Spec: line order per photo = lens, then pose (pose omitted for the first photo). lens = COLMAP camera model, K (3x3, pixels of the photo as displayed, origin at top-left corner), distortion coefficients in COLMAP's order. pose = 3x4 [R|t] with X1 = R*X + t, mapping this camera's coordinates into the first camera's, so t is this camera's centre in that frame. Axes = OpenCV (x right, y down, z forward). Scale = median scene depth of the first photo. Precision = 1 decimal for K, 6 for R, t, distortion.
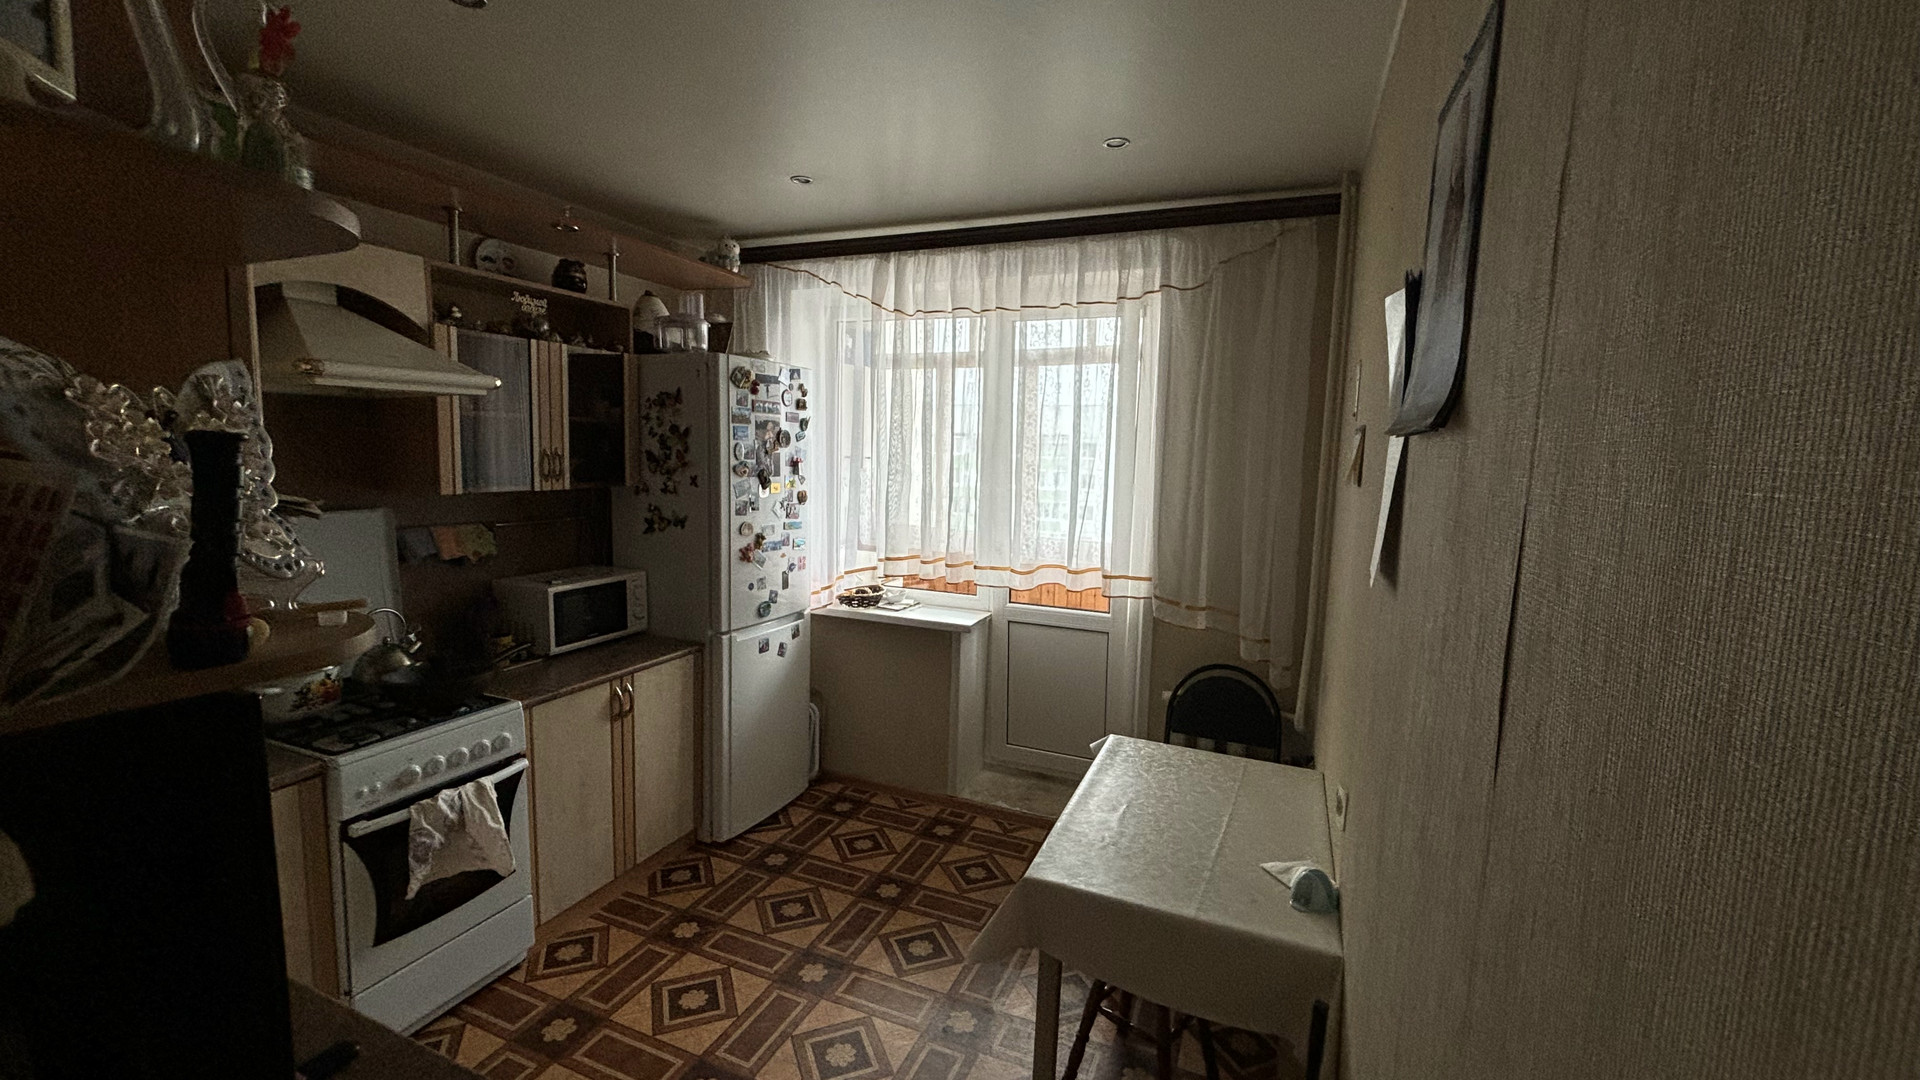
lens RADIAL K [[777.4, 0, 956.0], [0, 777.4, 534.2], [0, 0, 1]] dist [-0.015449, 0.000719]
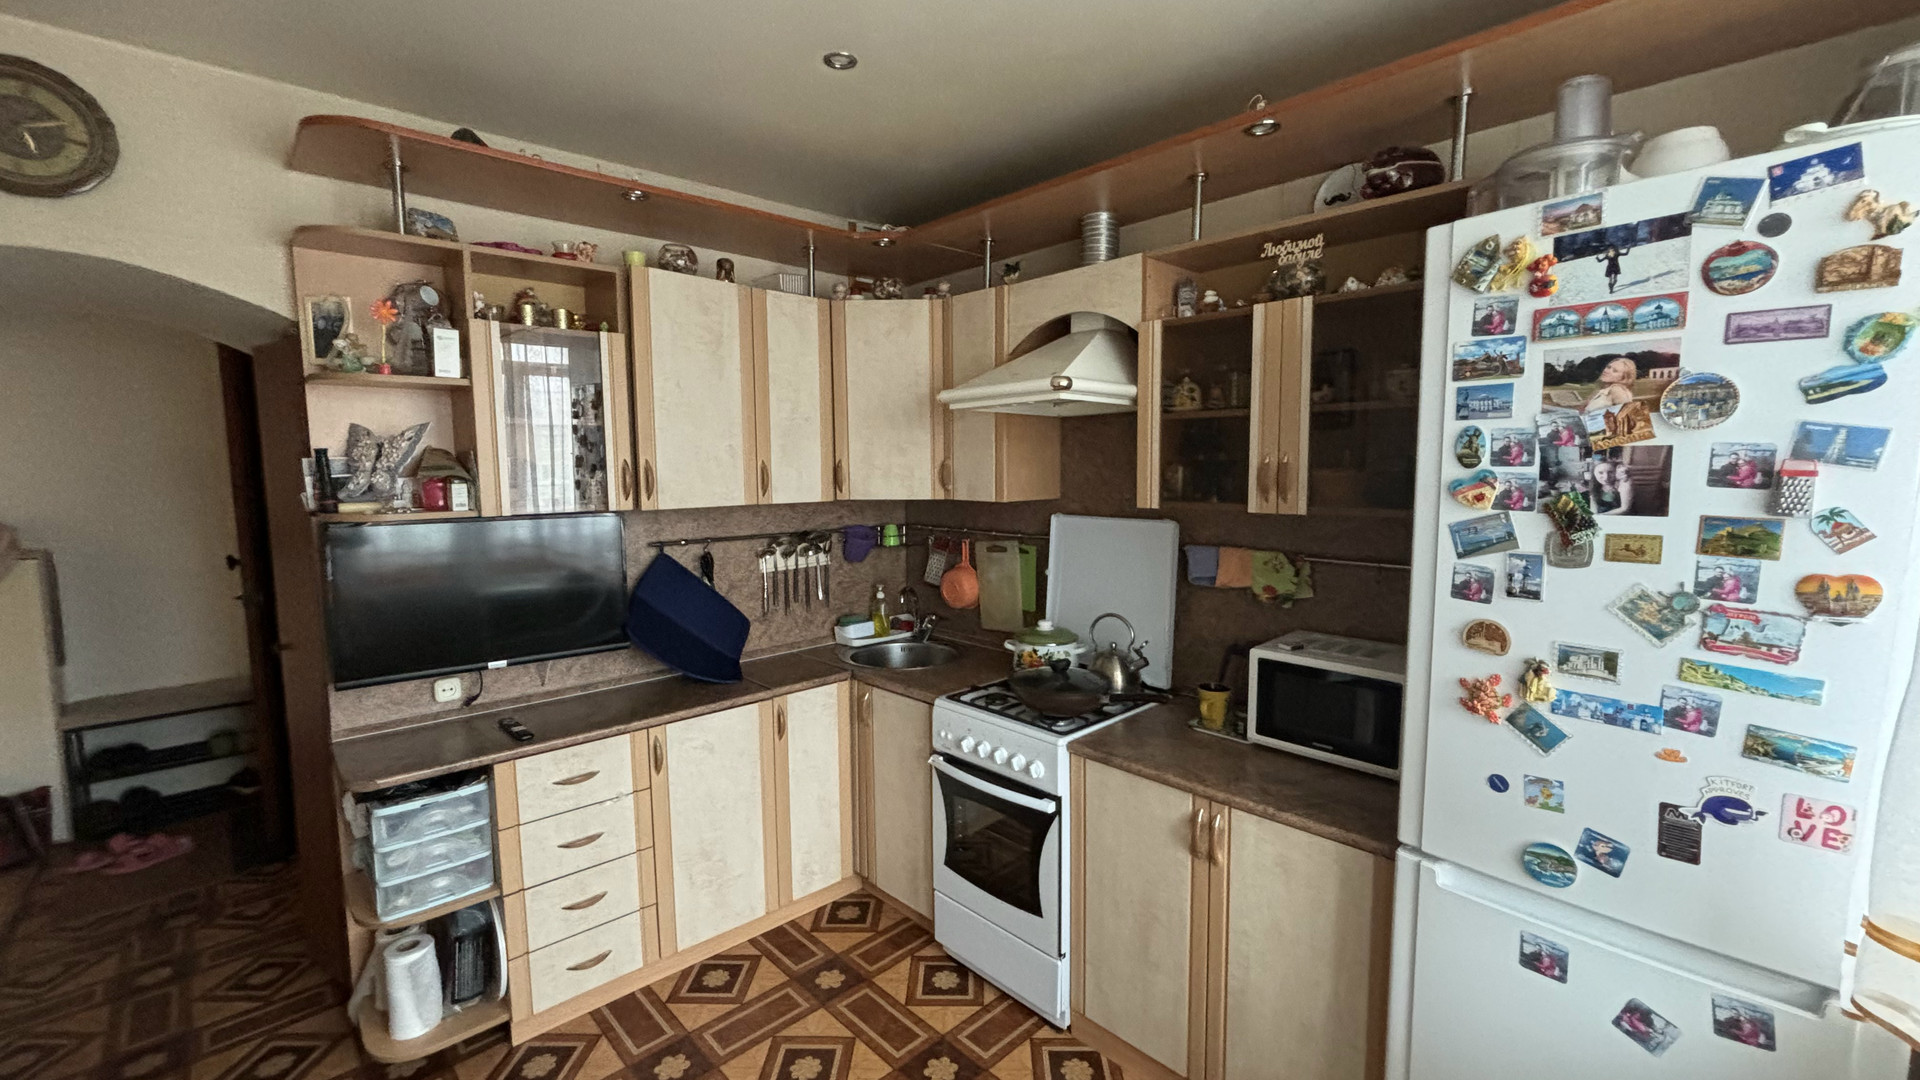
lens RADIAL K [[777.4, 0, 956.0], [0, 777.4, 534.2], [0, 0, 1]] dist [-0.015449, 0.000719]
pose [[-0.406865, 0.060800, -0.911463, 0.203509], [-0.098872, 0.988990, 0.110107, -0.075722], [0.908122, 0.134917, -0.396373, 0.885776]]
